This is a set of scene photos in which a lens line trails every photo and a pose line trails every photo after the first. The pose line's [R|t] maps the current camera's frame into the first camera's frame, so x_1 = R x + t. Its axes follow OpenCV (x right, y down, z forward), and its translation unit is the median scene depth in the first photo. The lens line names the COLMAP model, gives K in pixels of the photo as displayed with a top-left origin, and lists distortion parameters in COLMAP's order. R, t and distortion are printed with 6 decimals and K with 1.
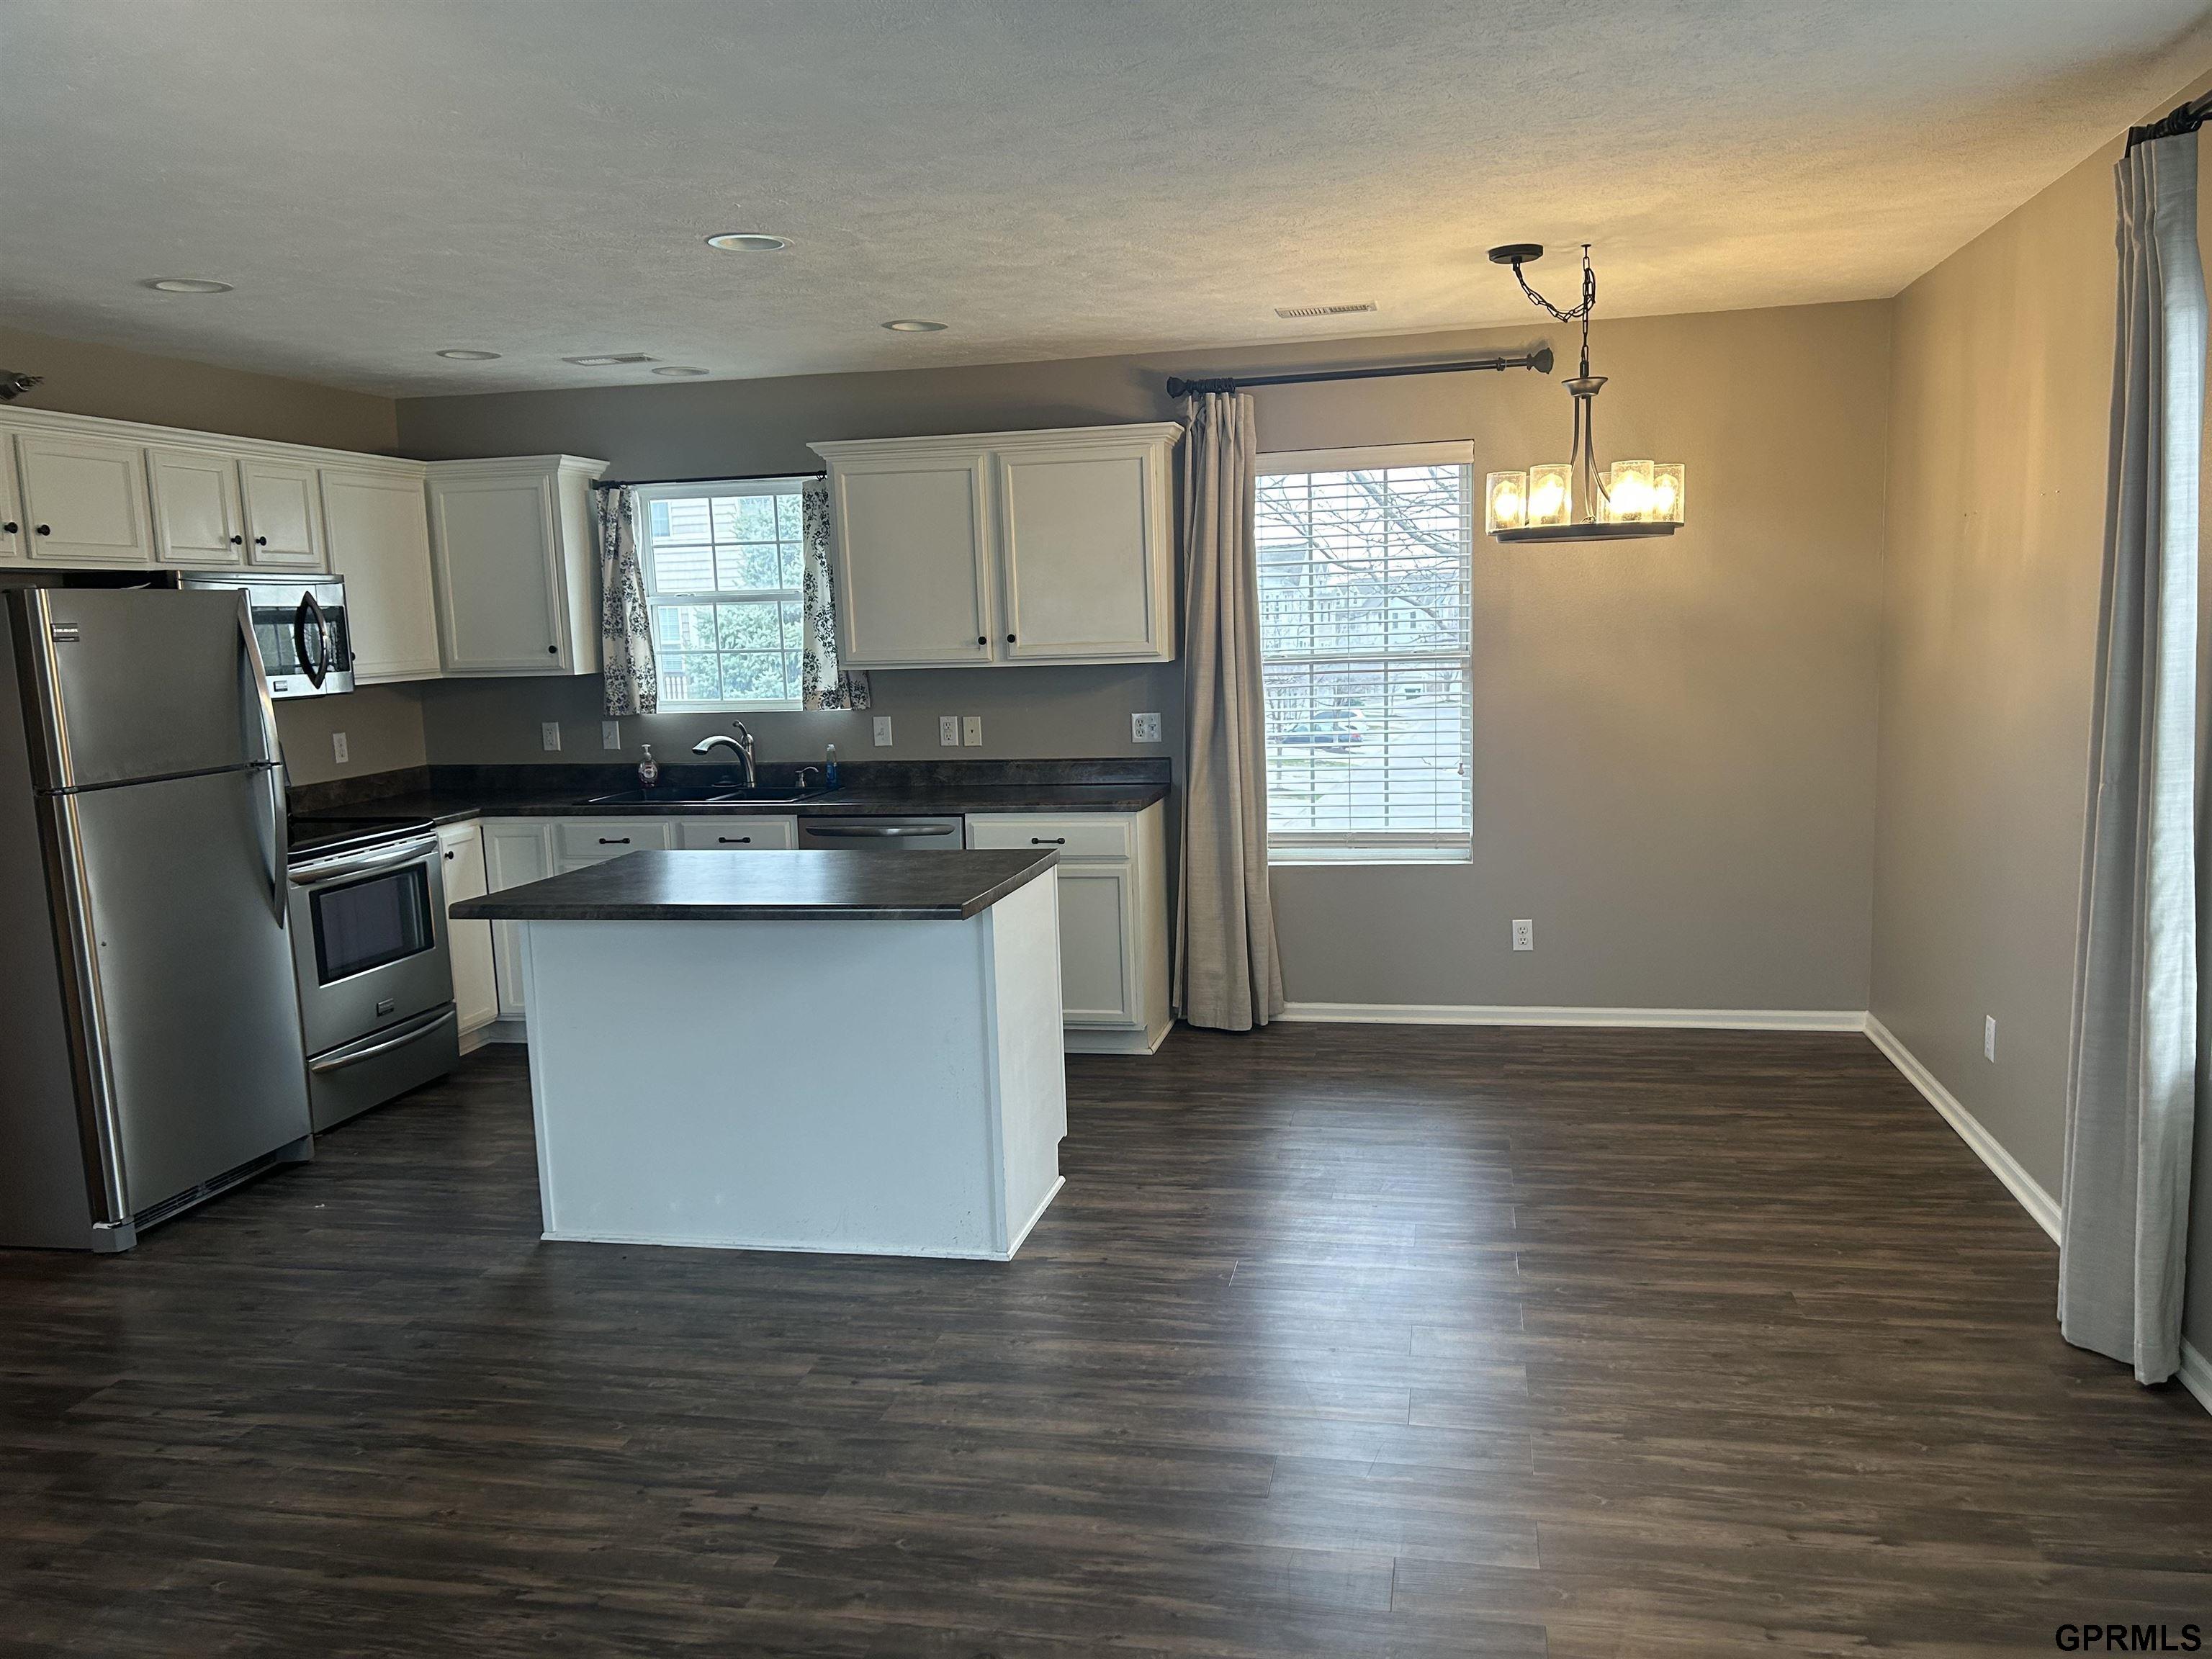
lens RADIAL K [[1655.1, 0, 1113.9], [0, 1655.1, 846.7], [0, 0, 1]] dist [0.067958, -0.070608]
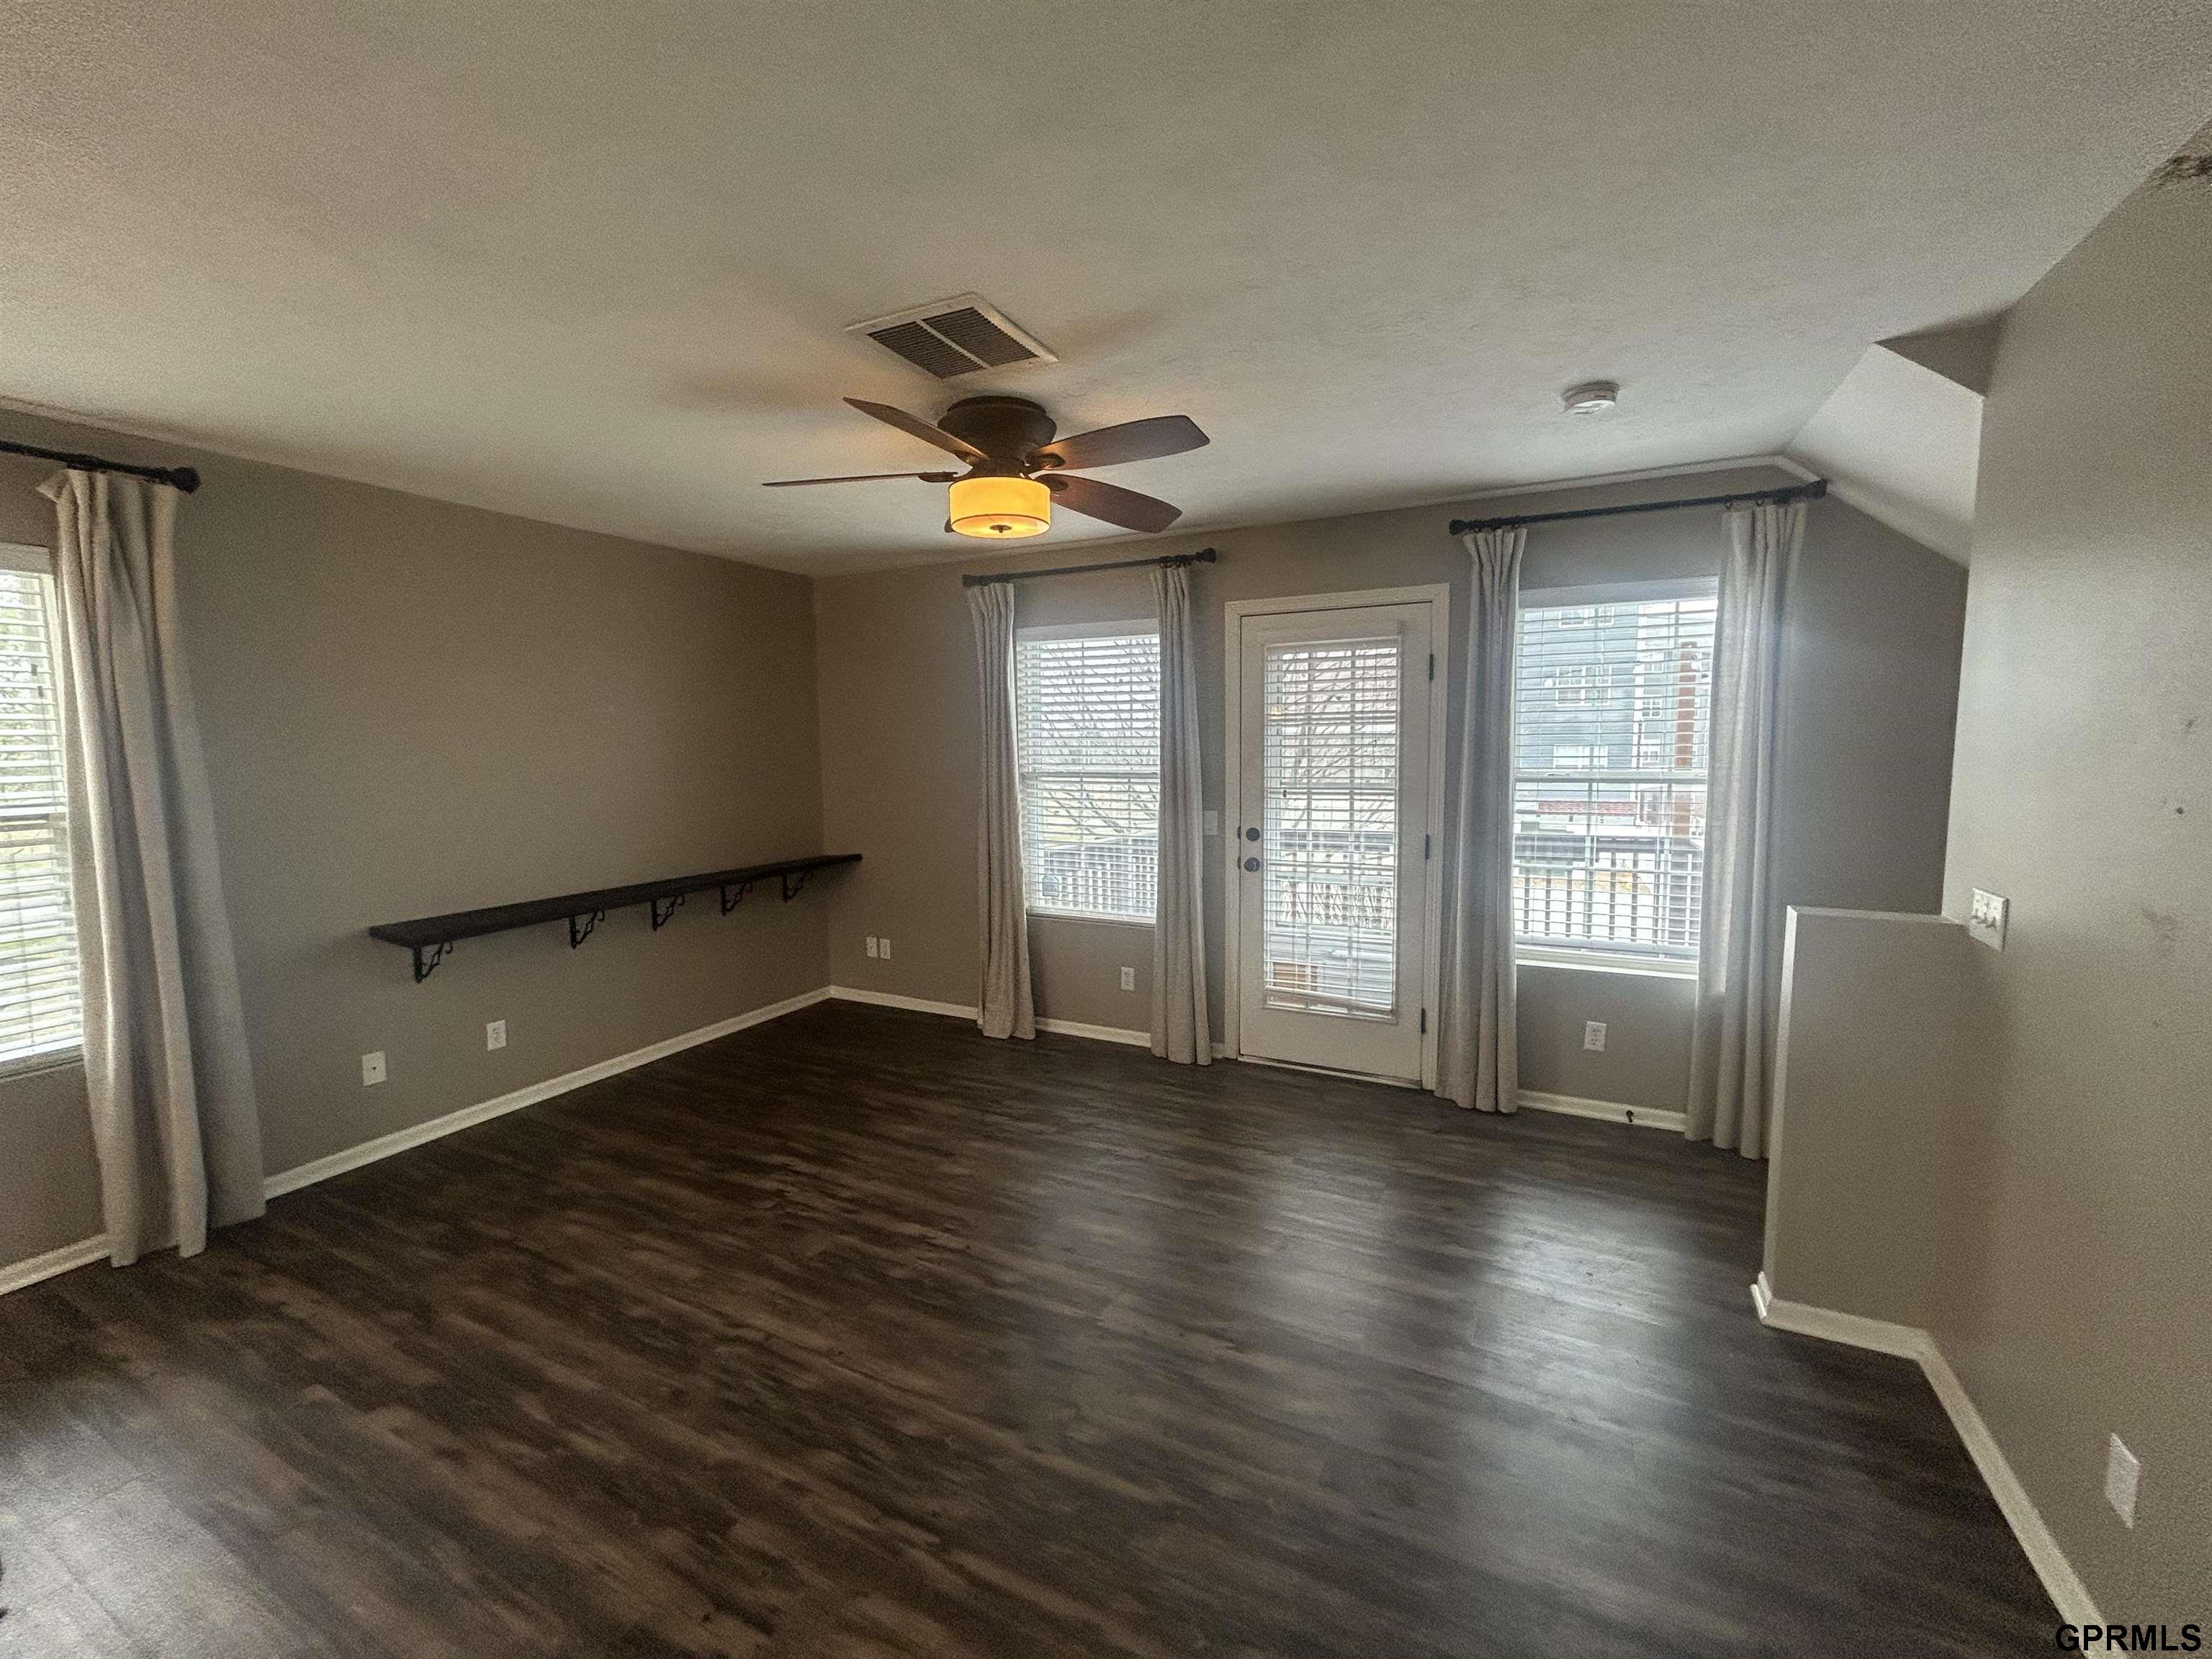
lens RADIAL K [[882.8, 0, 1106.4], [0, 882.8, 829.7], [0, 0, 1]] dist [-0.000600, -0.000573]
pose [[-0.966223, 0.018711, 0.257025, -0.334084], [0.078154, 0.971666, 0.223064, -0.091110], [-0.245569, 0.235618, -0.940309, 0.751510]]
